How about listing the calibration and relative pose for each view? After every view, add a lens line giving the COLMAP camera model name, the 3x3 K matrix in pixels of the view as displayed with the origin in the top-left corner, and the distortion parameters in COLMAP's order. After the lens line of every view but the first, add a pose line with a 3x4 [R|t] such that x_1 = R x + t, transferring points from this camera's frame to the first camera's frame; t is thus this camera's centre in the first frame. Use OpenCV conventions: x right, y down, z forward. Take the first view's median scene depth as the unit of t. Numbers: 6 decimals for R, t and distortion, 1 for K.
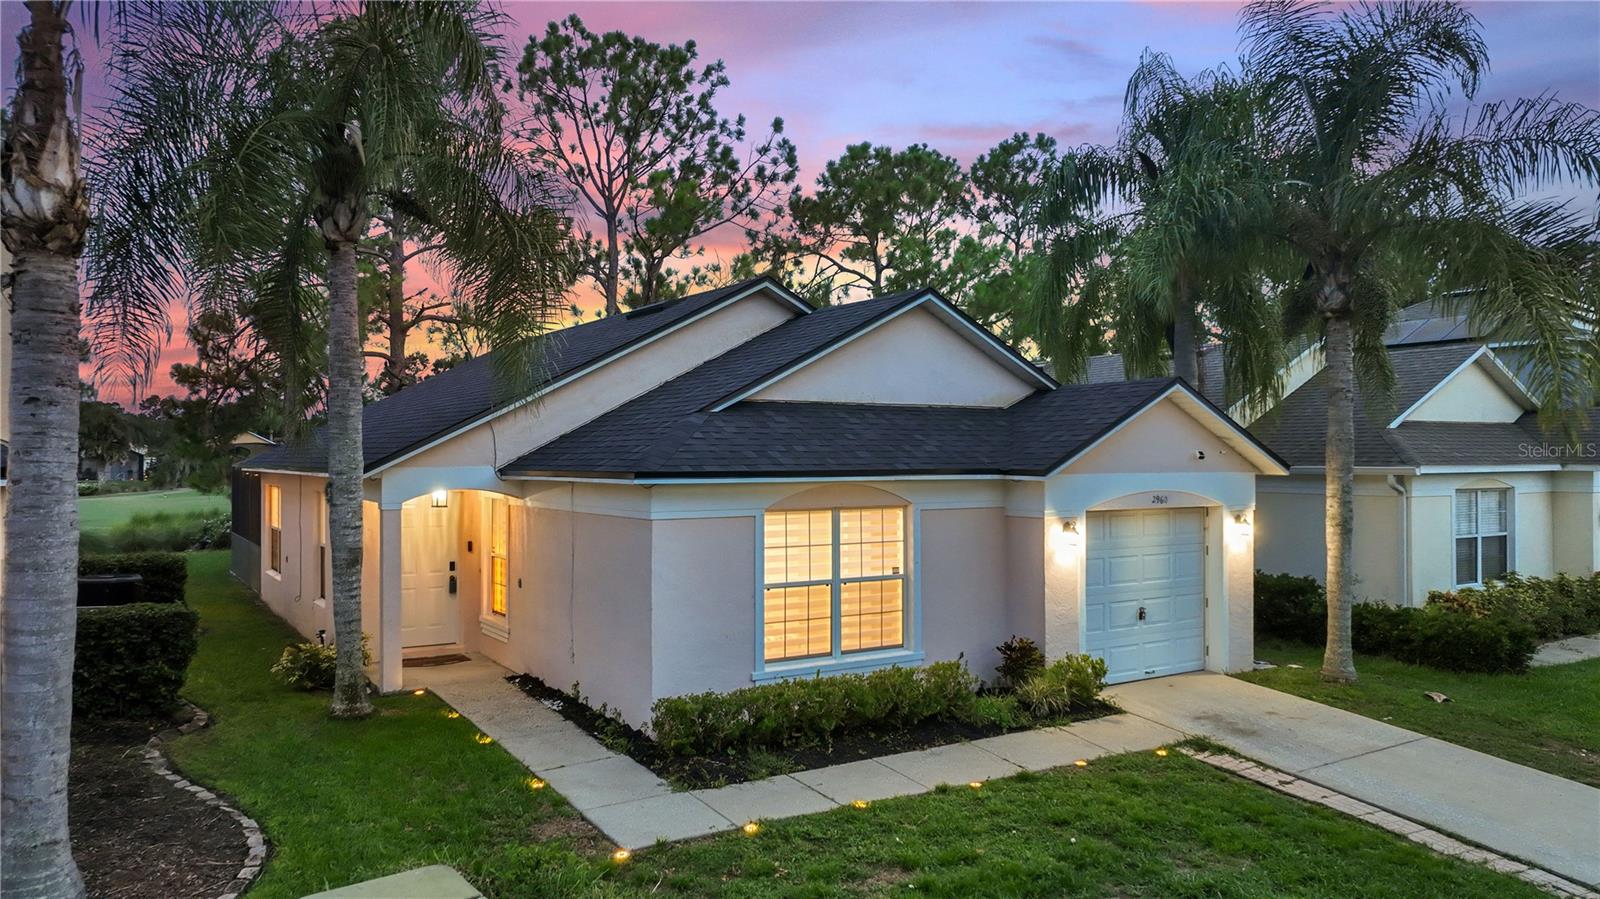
lens RADIAL K [[1136.0, 0, 807.8], [0, 1136.0, 446.3], [0, 0, 1]] dist [0.002798, 0.002117]
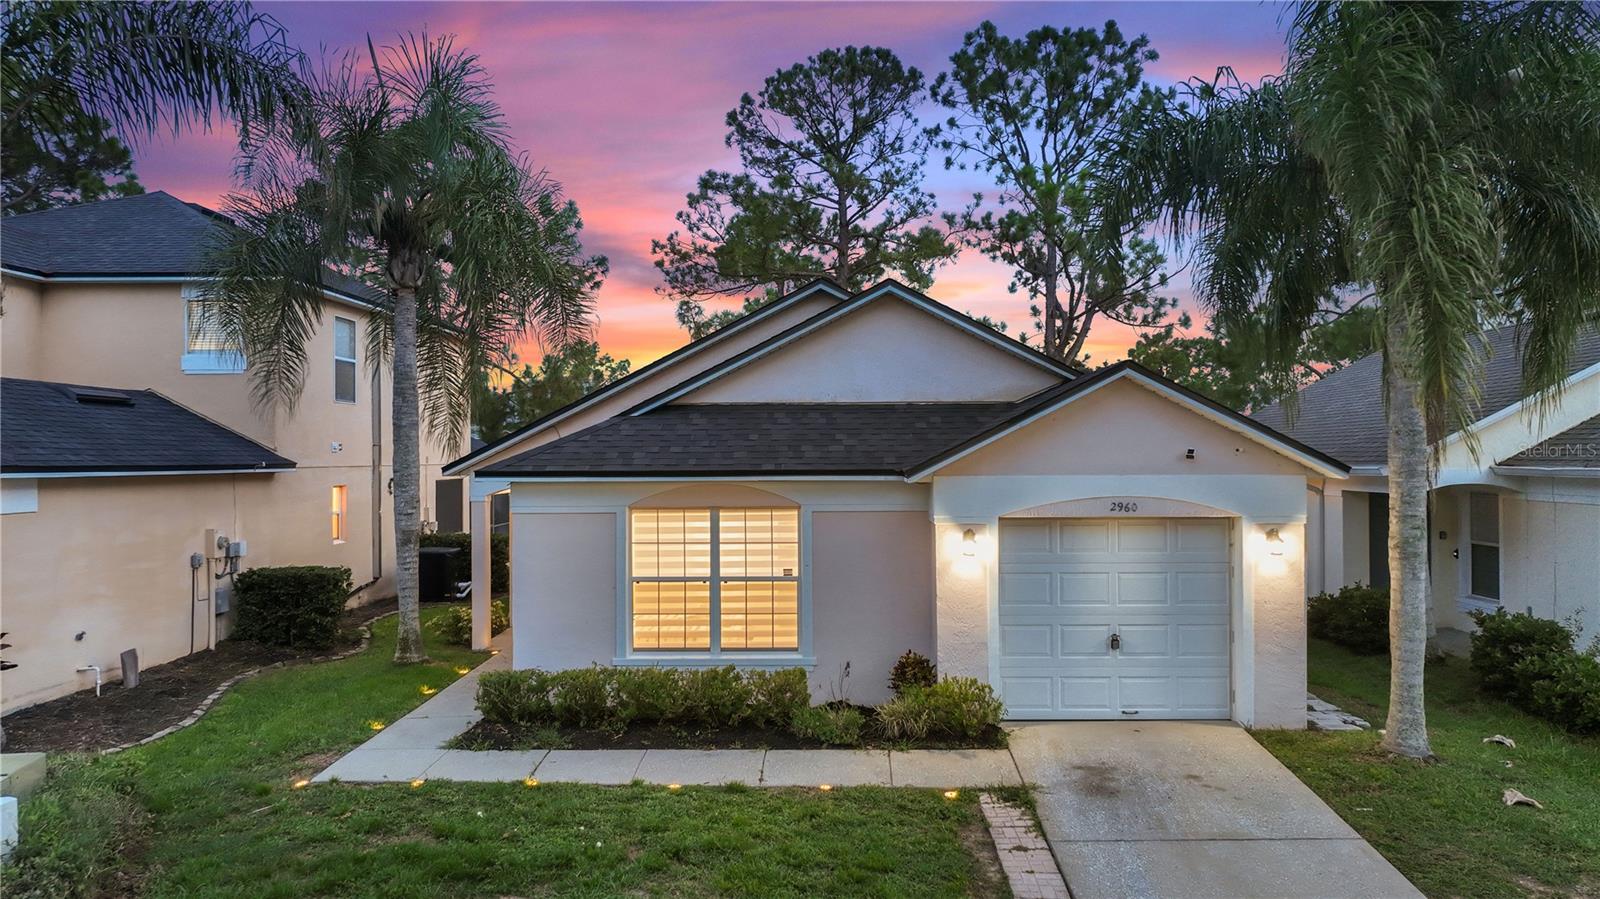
lens RADIAL K [[1136.0, 0, 807.8], [0, 1136.0, 446.3], [0, 0, 1]] dist [0.002798, 0.002117]
pose [[0.827268, -0.008408, -0.561745, 0.683884], [0.008605, 0.999960, -0.002295, 0.002367], [0.561742, -0.002936, 0.827307, 0.204646]]
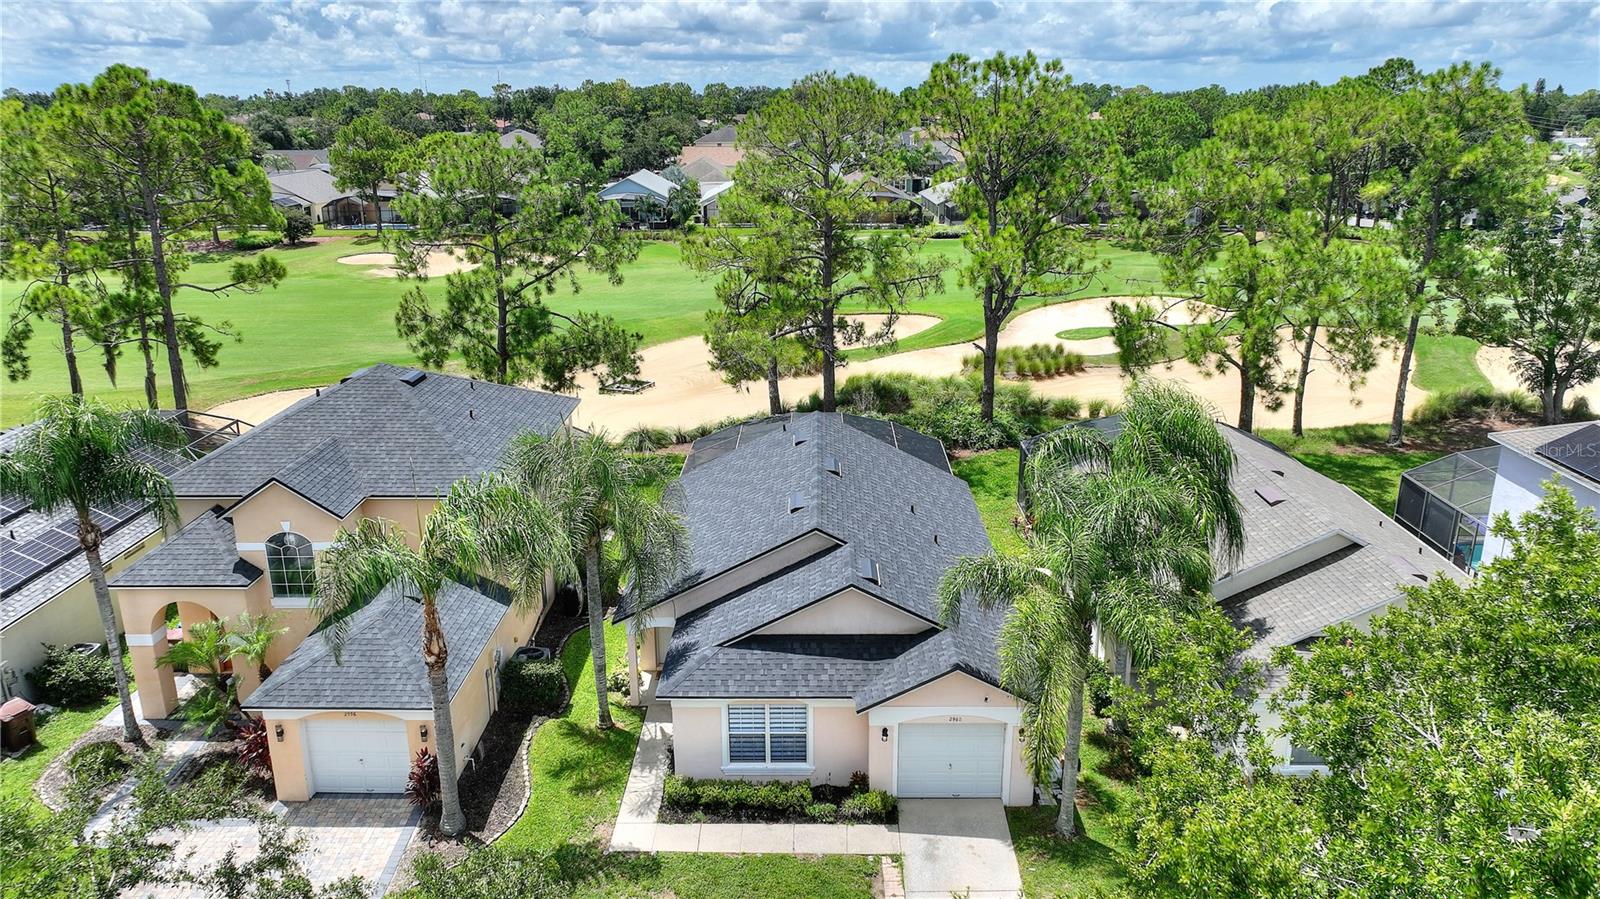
lens RADIAL K [[1134.9, 0, 800.0], [0, 1134.9, 449.5], [0, 0, 1]] dist [-0.000152, -0.005017]
pose [[0.832080, 0.160780, -0.530842, 1.172356], [0.010191, 0.952472, 0.304456, -1.087804], [0.554562, -0.258741, 0.790894, -0.564082]]
